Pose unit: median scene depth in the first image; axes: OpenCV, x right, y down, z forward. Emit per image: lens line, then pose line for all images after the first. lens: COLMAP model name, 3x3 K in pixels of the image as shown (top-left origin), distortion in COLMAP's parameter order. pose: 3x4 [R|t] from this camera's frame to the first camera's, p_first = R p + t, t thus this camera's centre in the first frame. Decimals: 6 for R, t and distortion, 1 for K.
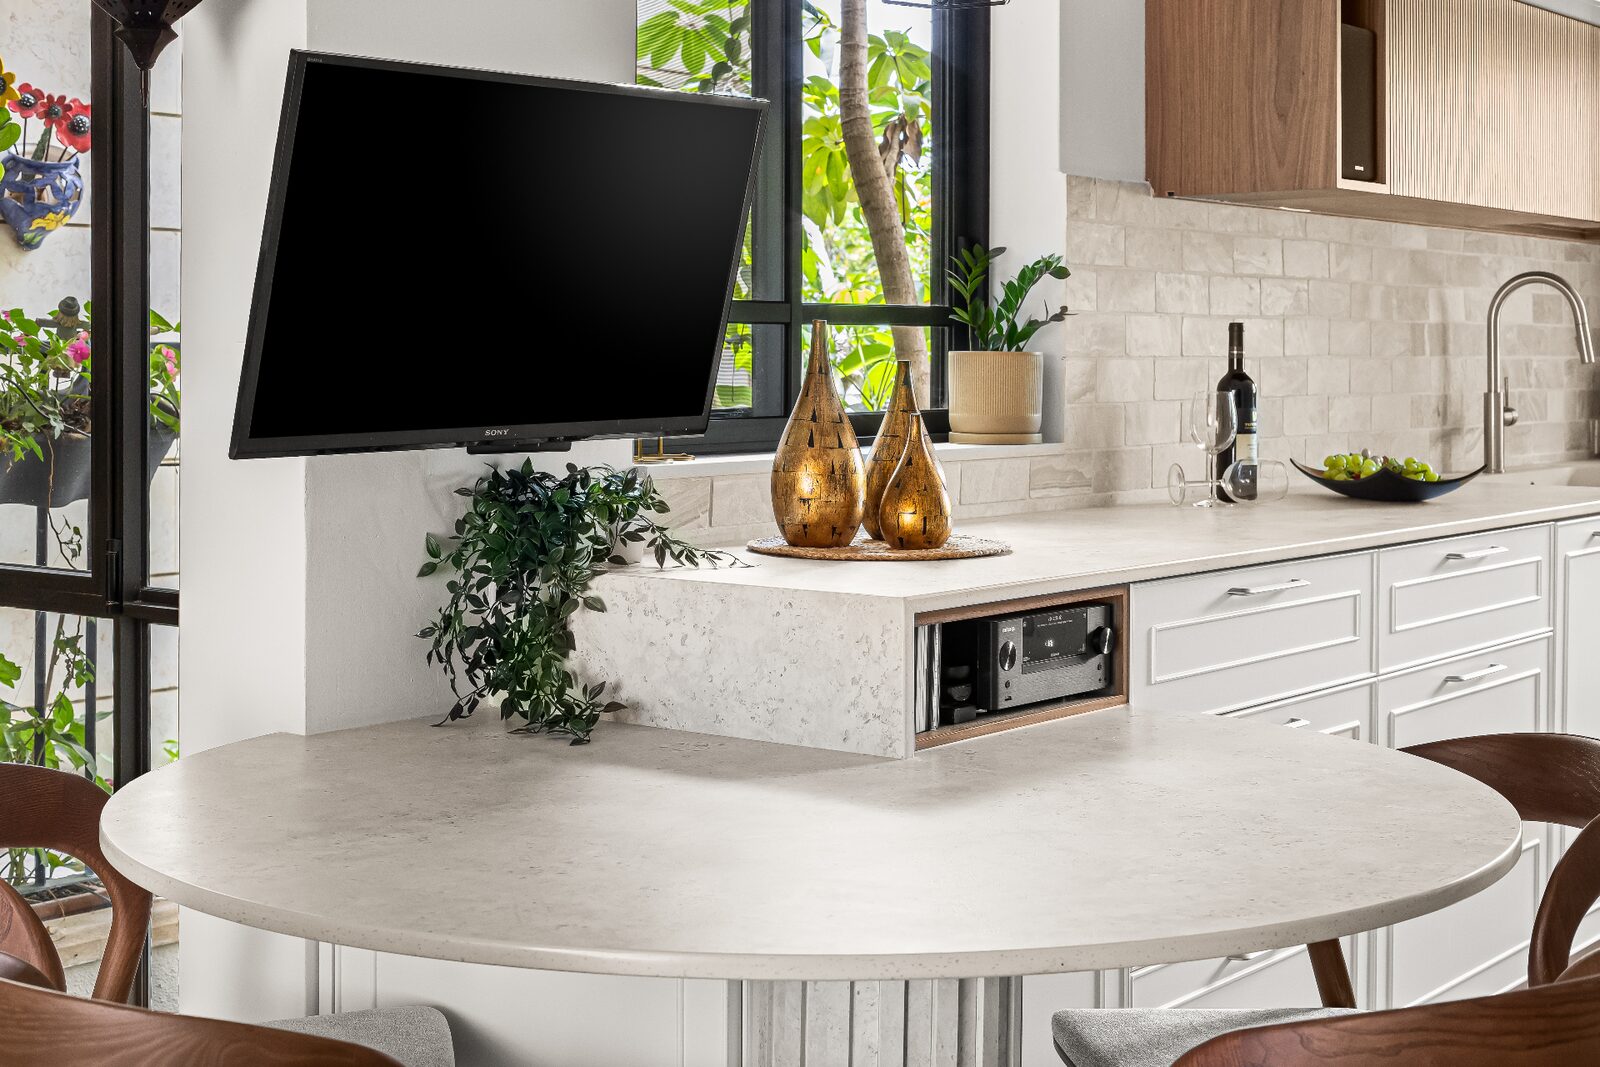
lens RADIAL K [[2338.9, 0, 802.3], [0, 2338.9, 379.4], [0, 0, 1]] dist [0.013993, -0.068347]
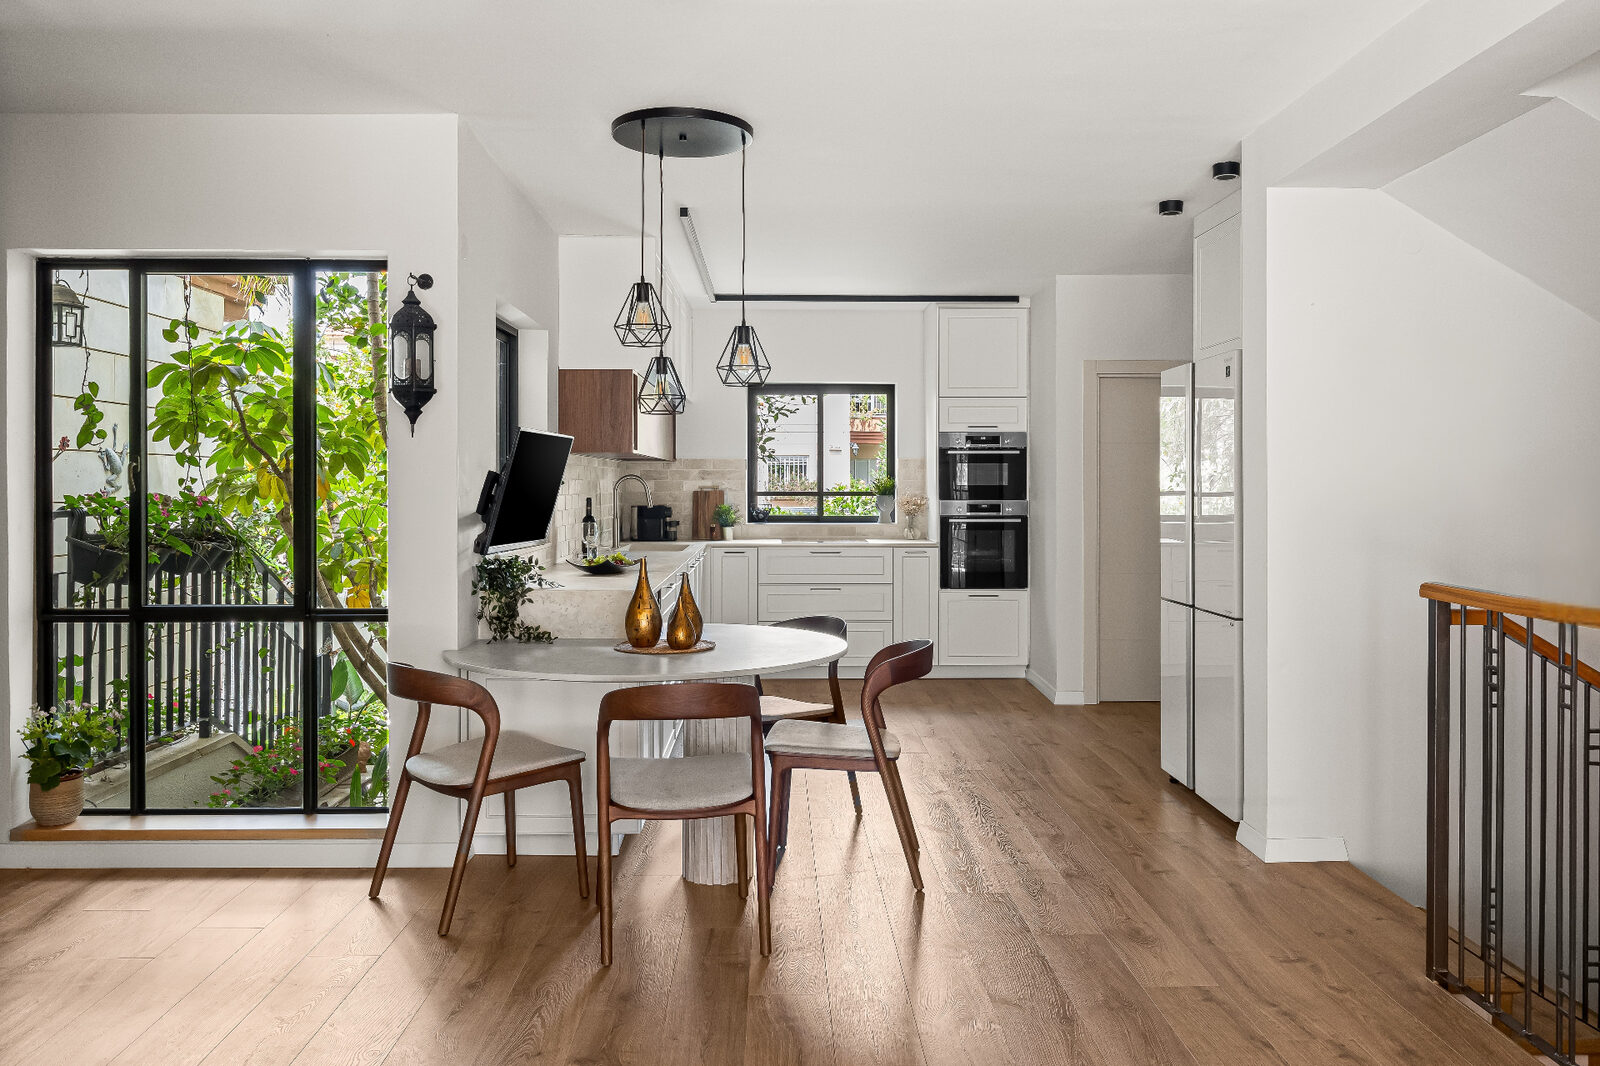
lens RADIAL K [[1211.3, 0, 815.7], [0, 1211.3, 501.3], [0, 0, 1]] dist [-0.001751, -0.002033]
pose [[0.766882, -0.008777, 0.641728, -0.590150], [0.006380, 0.999961, 0.006053, -0.029403], [-0.641756, -0.000548, 0.766909, -0.324880]]
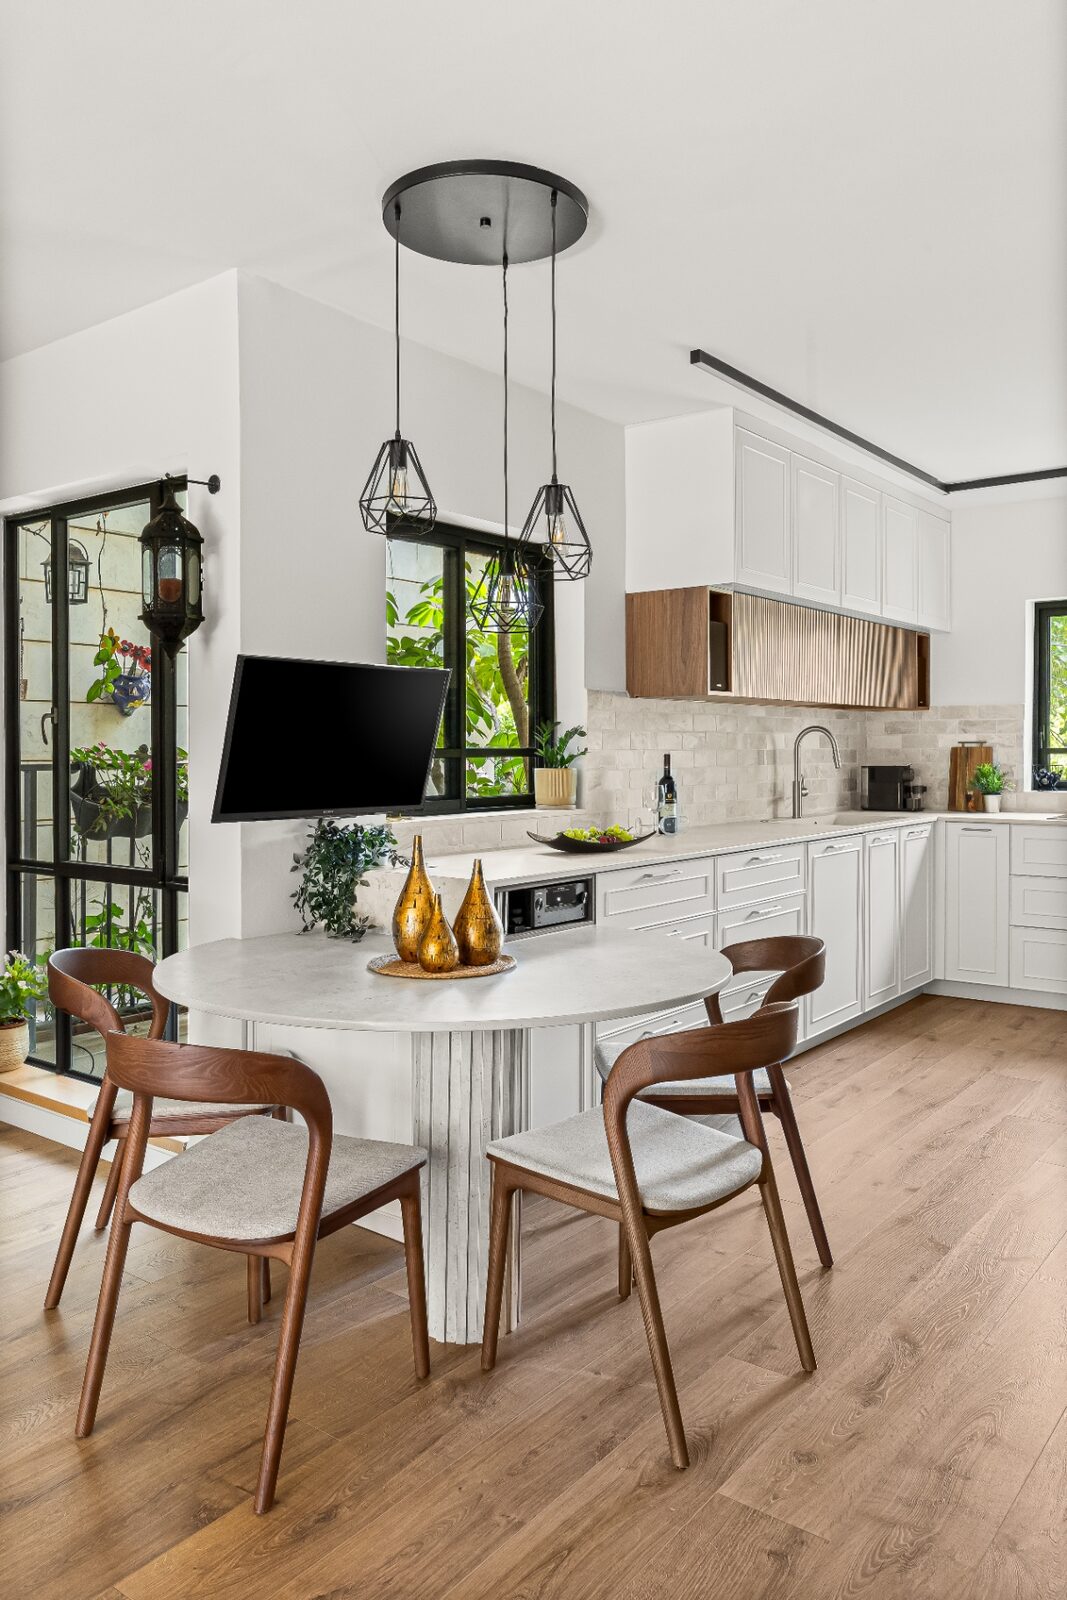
lens RADIAL K [[1178.2, 0, 528.7], [0, 1178.2, 773.4], [0, 0, 1]] dist [-0.001037, -0.002525]
pose [[0.999971, -0.002922, 0.007016, 0.049700], [0.002846, 0.999937, 0.010829, -0.019632], [-0.007047, -0.010808, 0.999917, -0.136625]]
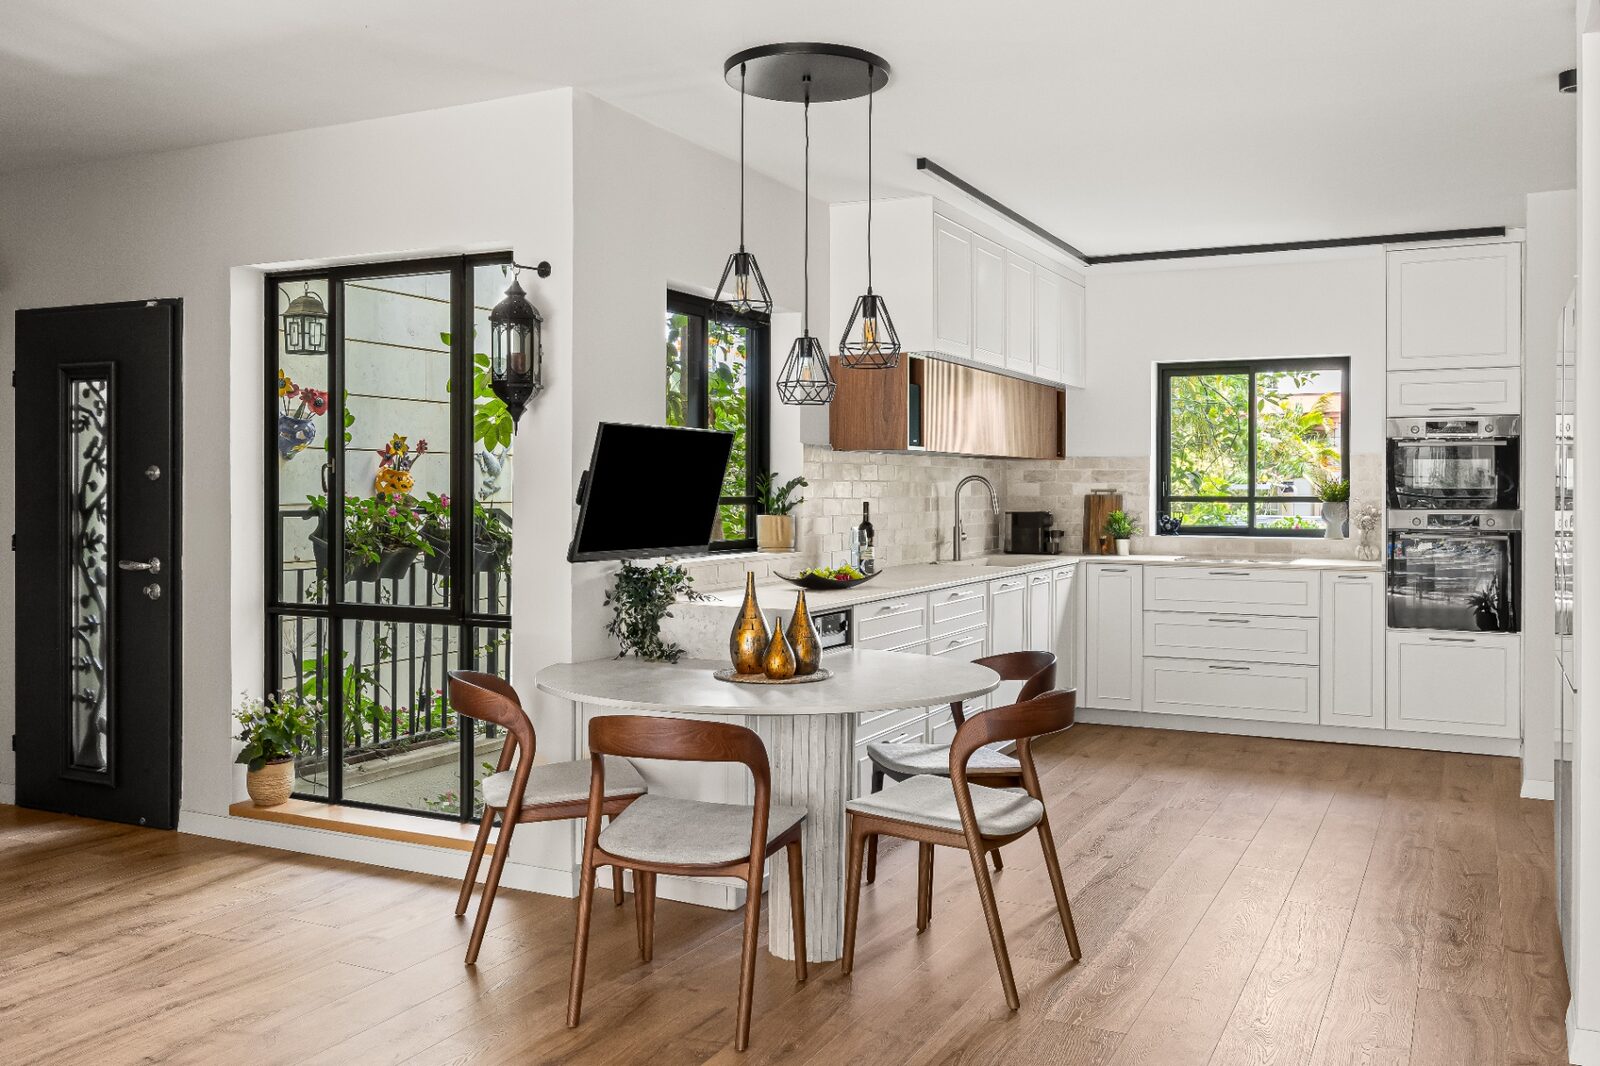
lens RADIAL K [[1384.4, 0, 804.4], [0, 1384.4, 509.0], [0, 0, 1]] dist [0.000387, 0.000949]
pose [[0.978291, -0.000989, 0.207234, -0.195980], [-0.000246, 0.999982, 0.005933, -0.027468], [-0.207236, -0.005855, 0.978273, -0.451425]]
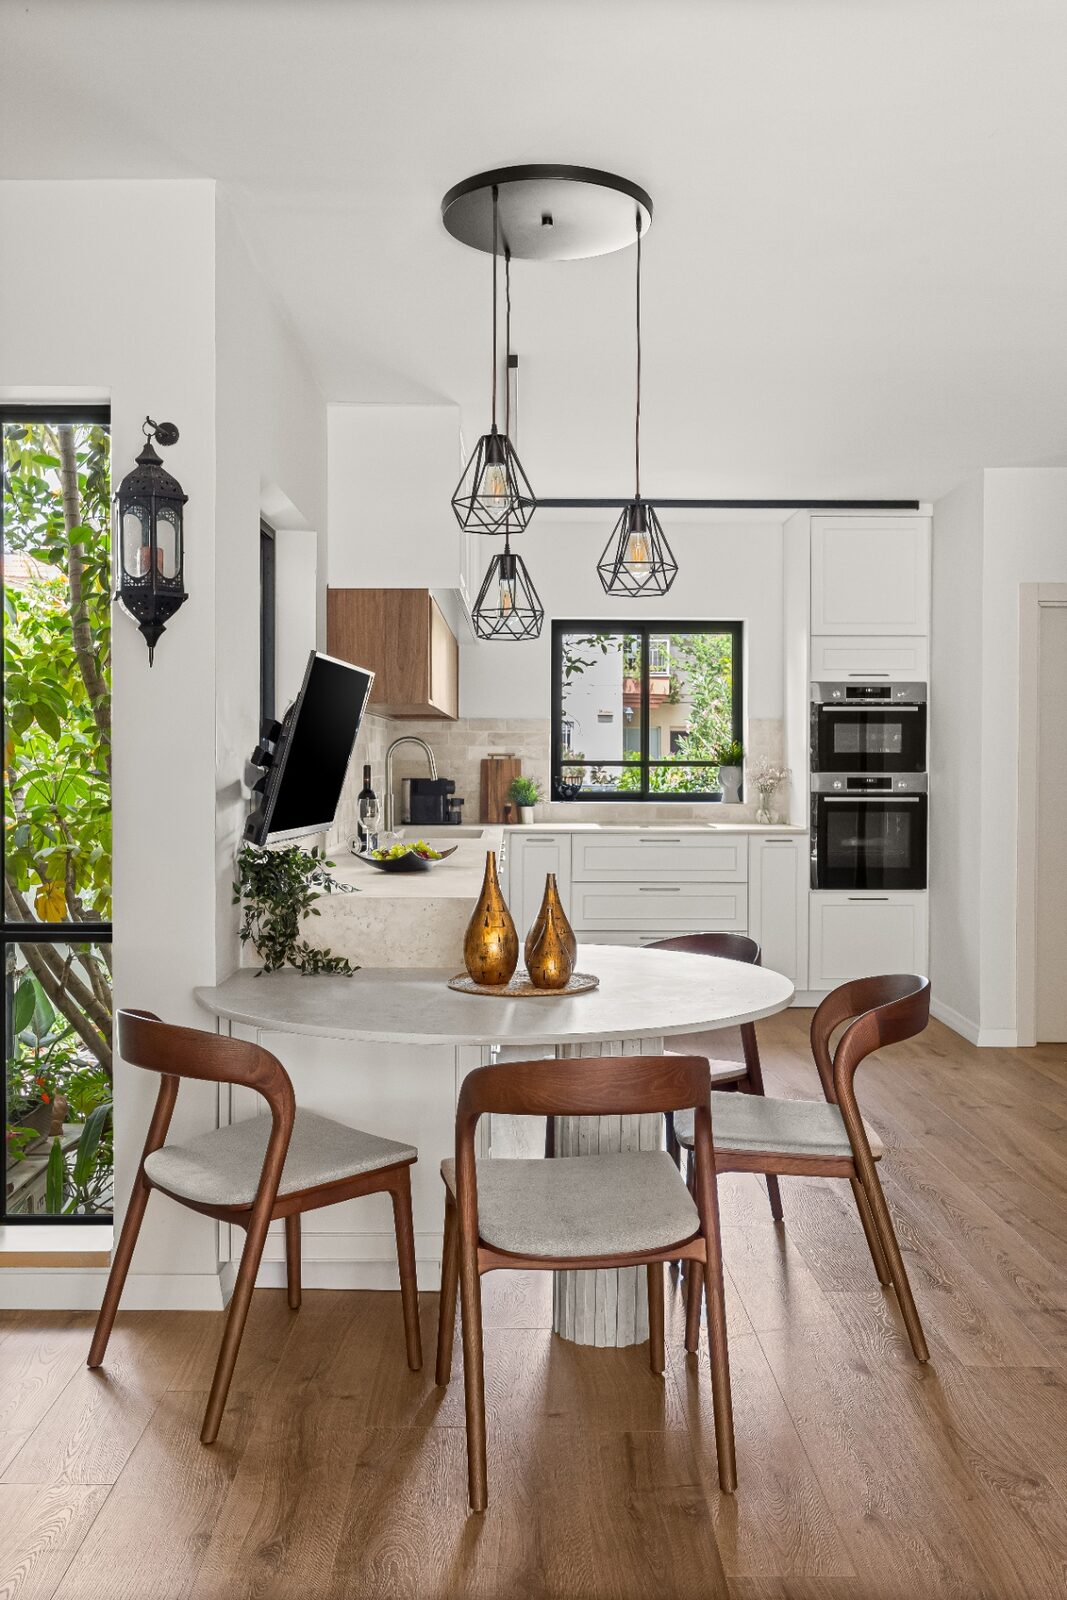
lens RADIAL K [[1410.0, 0, 533.5], [0, 1410.0, 800.0], [0, 0, 1]] dist [0.011254, 0.000817]
pose [[0.778761, -0.015543, 0.627129, -0.522779], [0.002845, 0.999770, 0.021246, -0.021347], [-0.627315, -0.014761, 0.778626, -0.068452]]
